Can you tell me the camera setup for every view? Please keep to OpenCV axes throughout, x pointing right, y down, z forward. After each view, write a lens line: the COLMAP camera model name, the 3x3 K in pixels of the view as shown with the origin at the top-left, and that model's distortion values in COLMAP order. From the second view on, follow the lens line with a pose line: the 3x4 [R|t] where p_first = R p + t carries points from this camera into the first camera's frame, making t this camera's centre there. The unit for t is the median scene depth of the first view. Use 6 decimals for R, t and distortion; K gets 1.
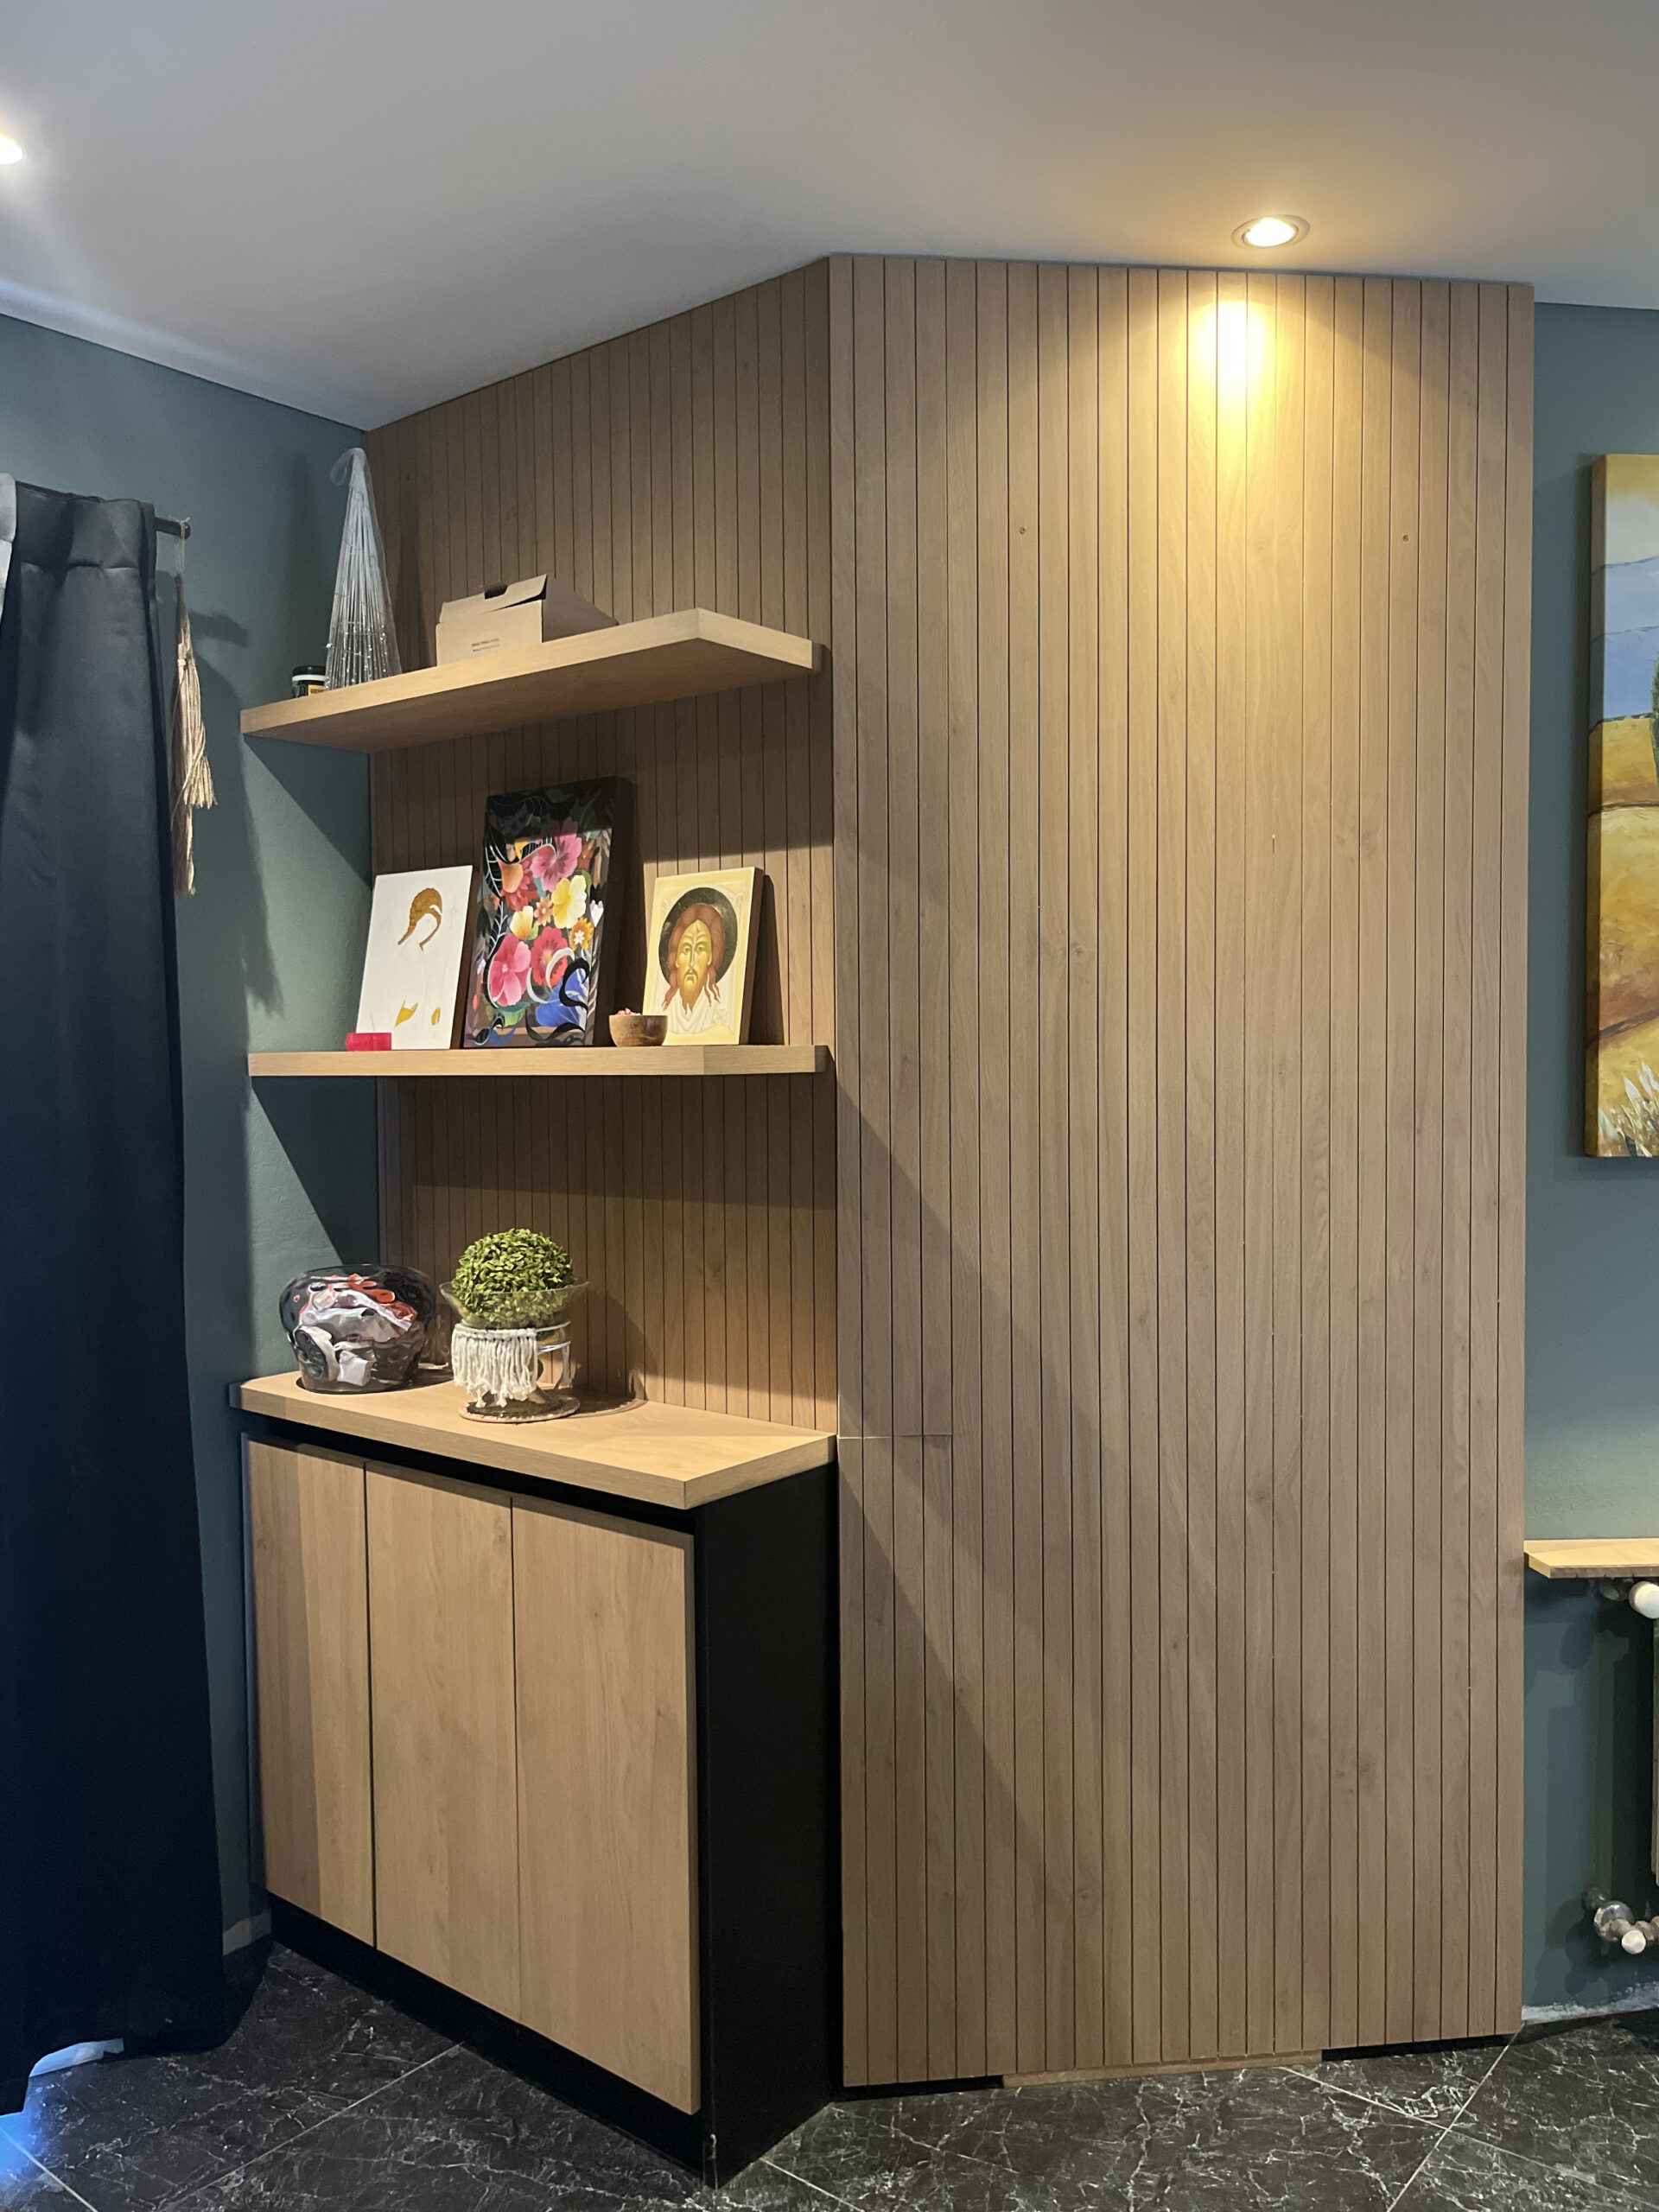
lens RADIAL K [[1671.7, 0, 830.5], [0, 1671.7, 1109.6], [0, 0, 1]] dist [0.063319, -0.088066]
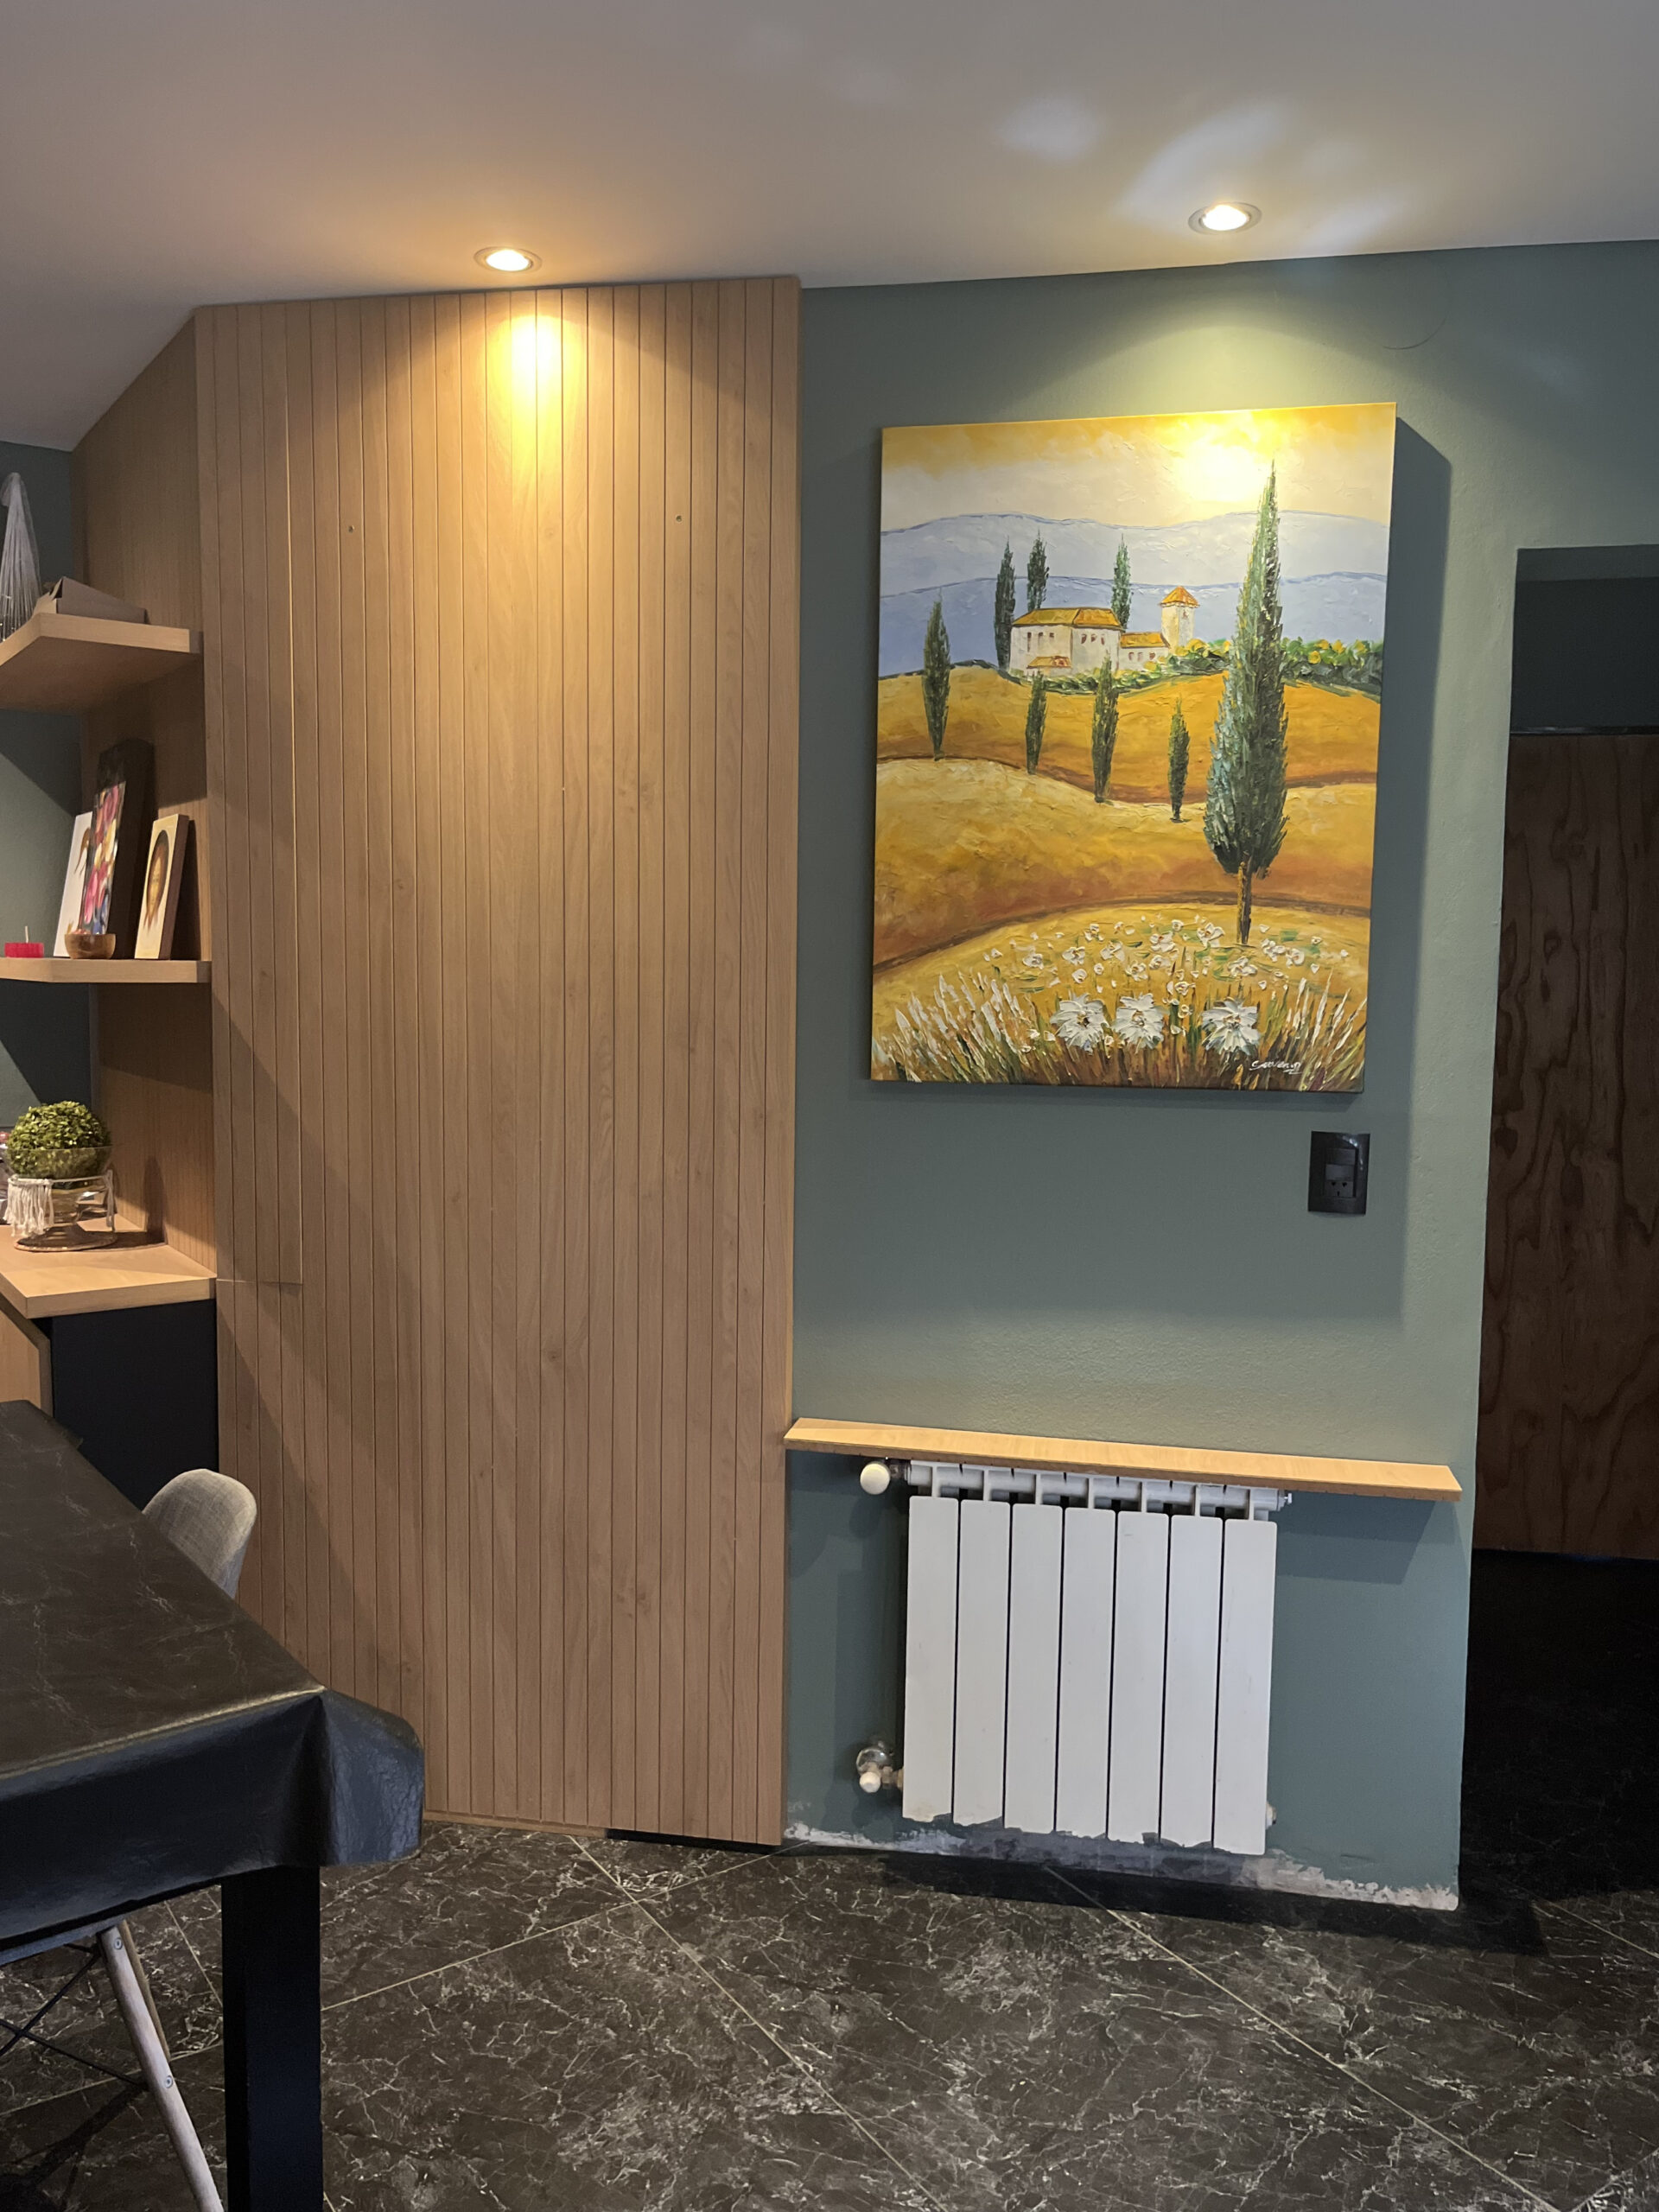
lens RADIAL K [[1671.7, 0, 830.2], [0, 1671.7, 1096.9], [0, 0, 1]] dist [0.063319, -0.088066]
pose [[0.958661, 0.045148, -0.280947, 0.753269], [-0.030358, 0.997925, 0.056780, -0.022601], [0.282928, -0.045904, 0.958042, -0.056047]]
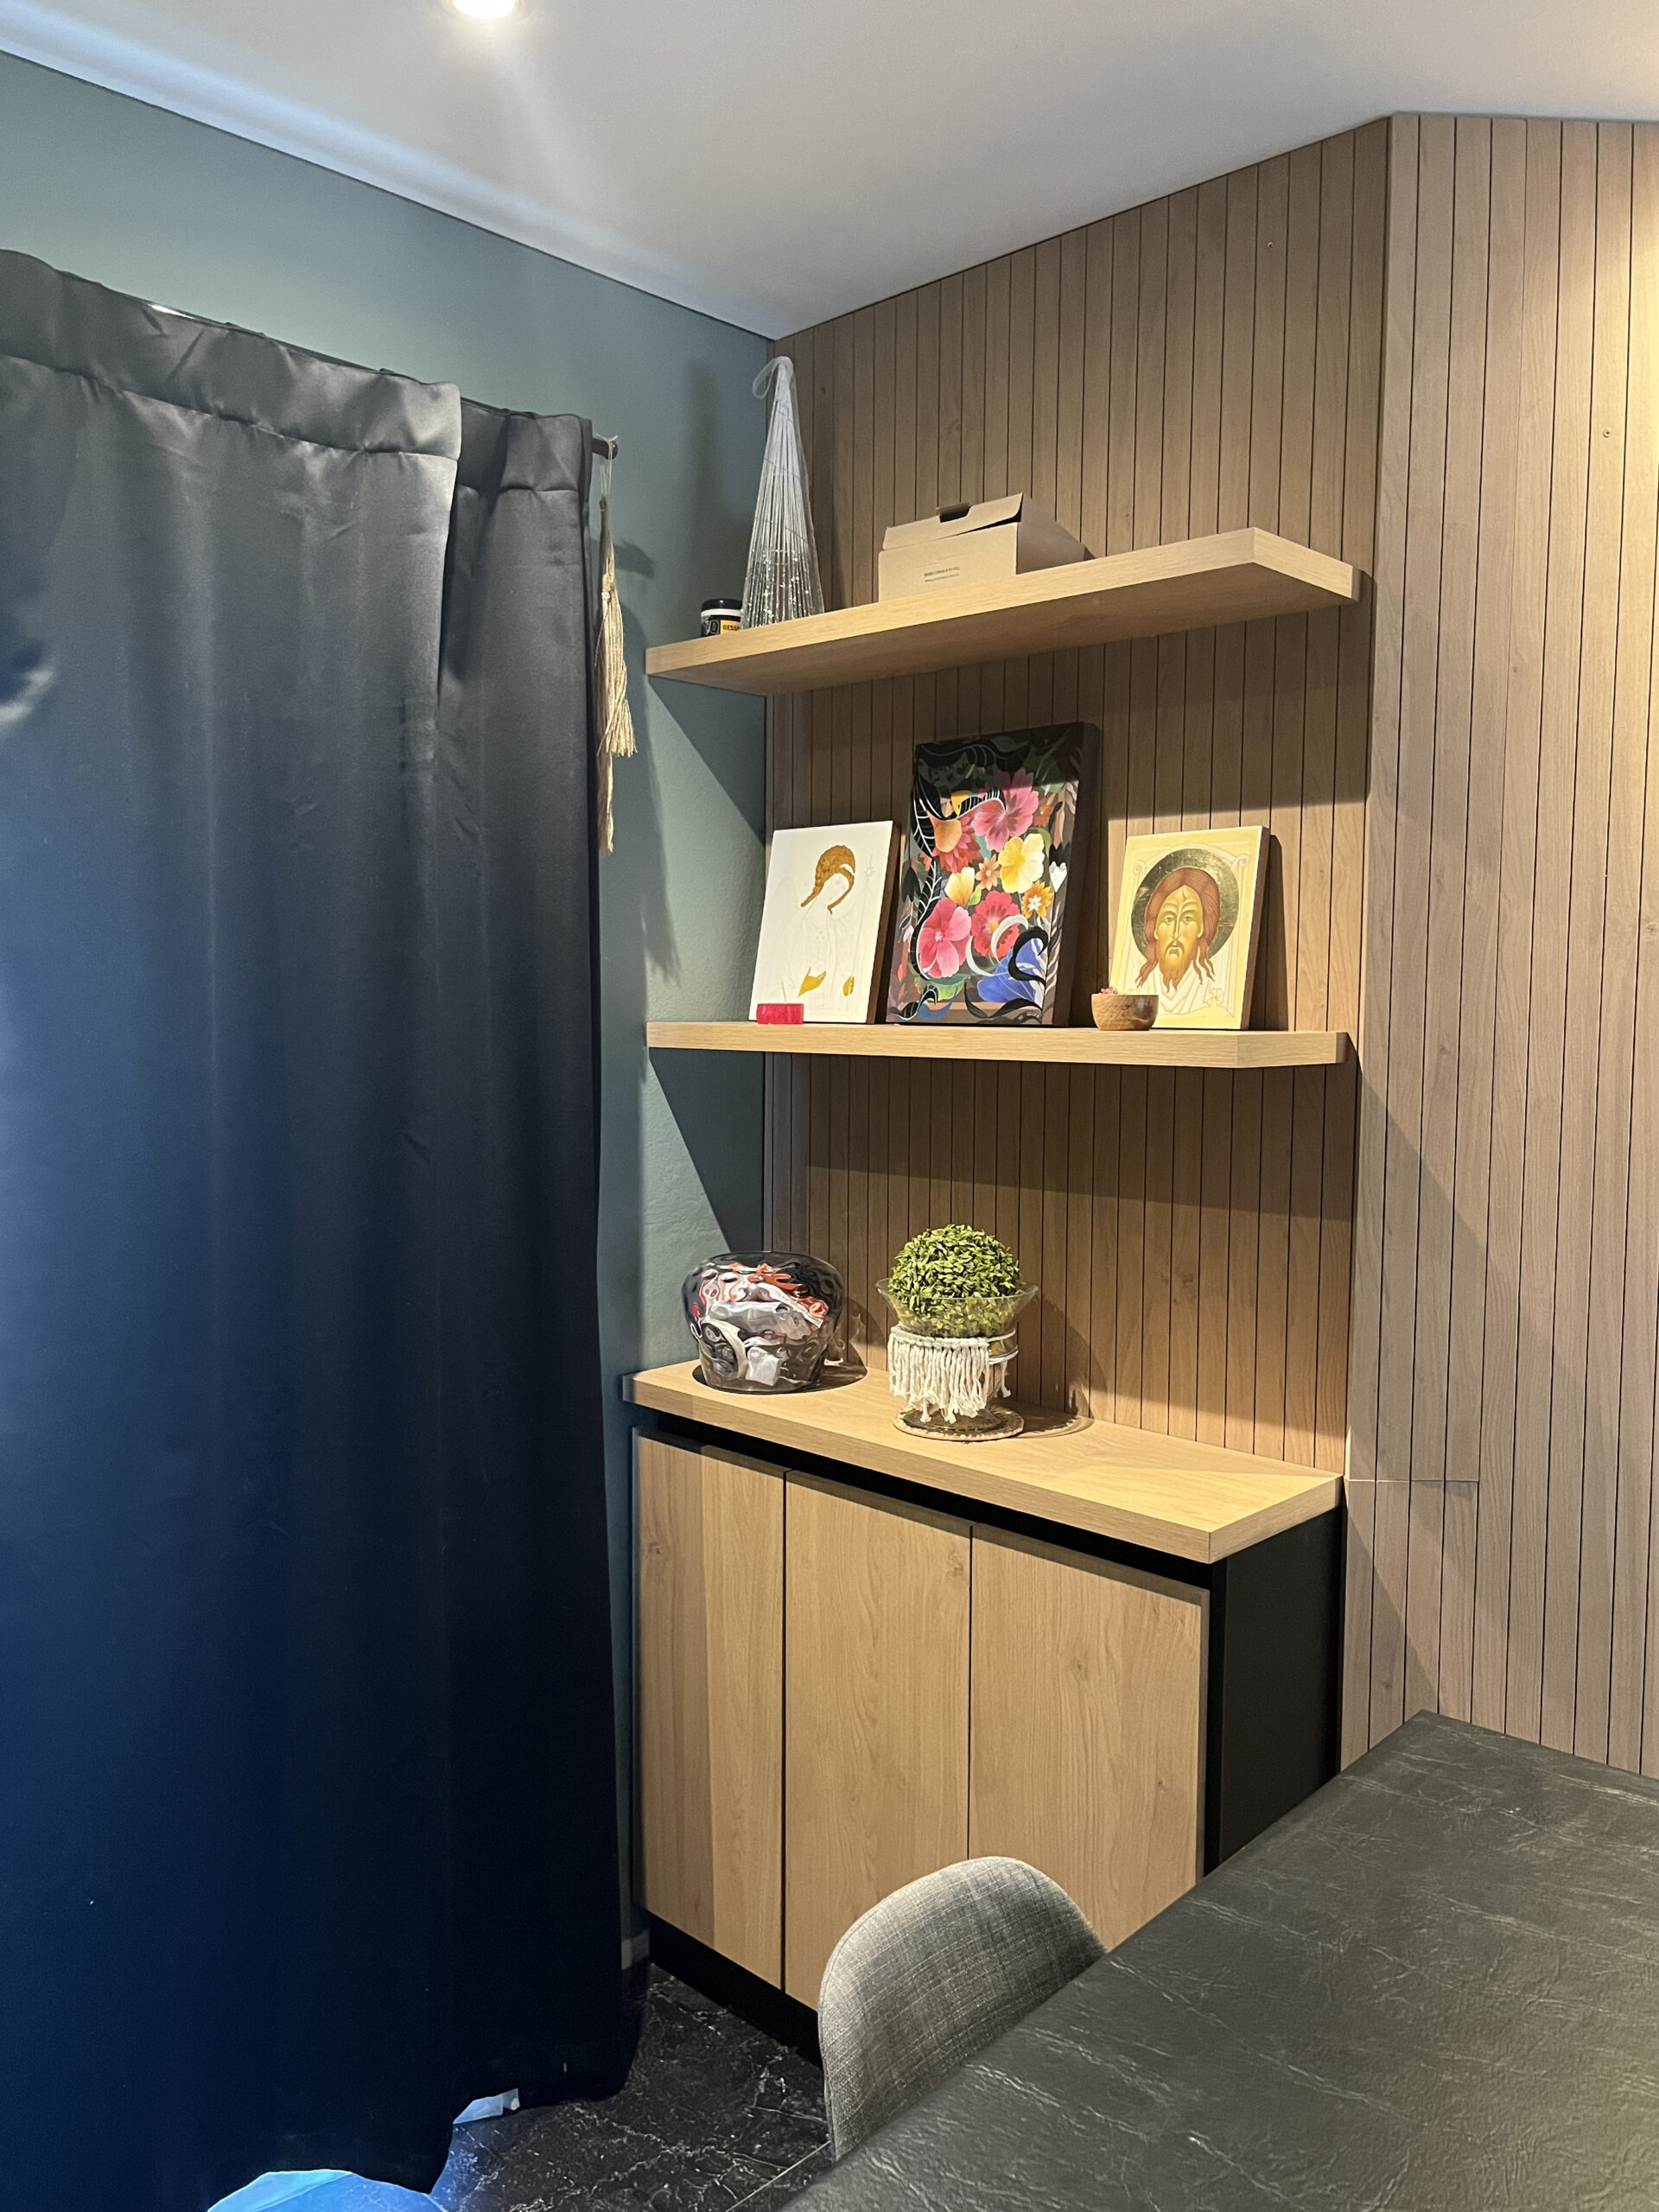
lens RADIAL K [[1671.7, 0, 843.2], [0, 1671.7, 1102.8], [0, 0, 1]] dist [0.063319, -0.088066]
pose [[0.996338, 0.024058, -0.082050, -0.184160], [-0.021609, 0.999298, 0.030603, -0.022247], [0.082729, -0.028717, 0.996158, 0.099526]]
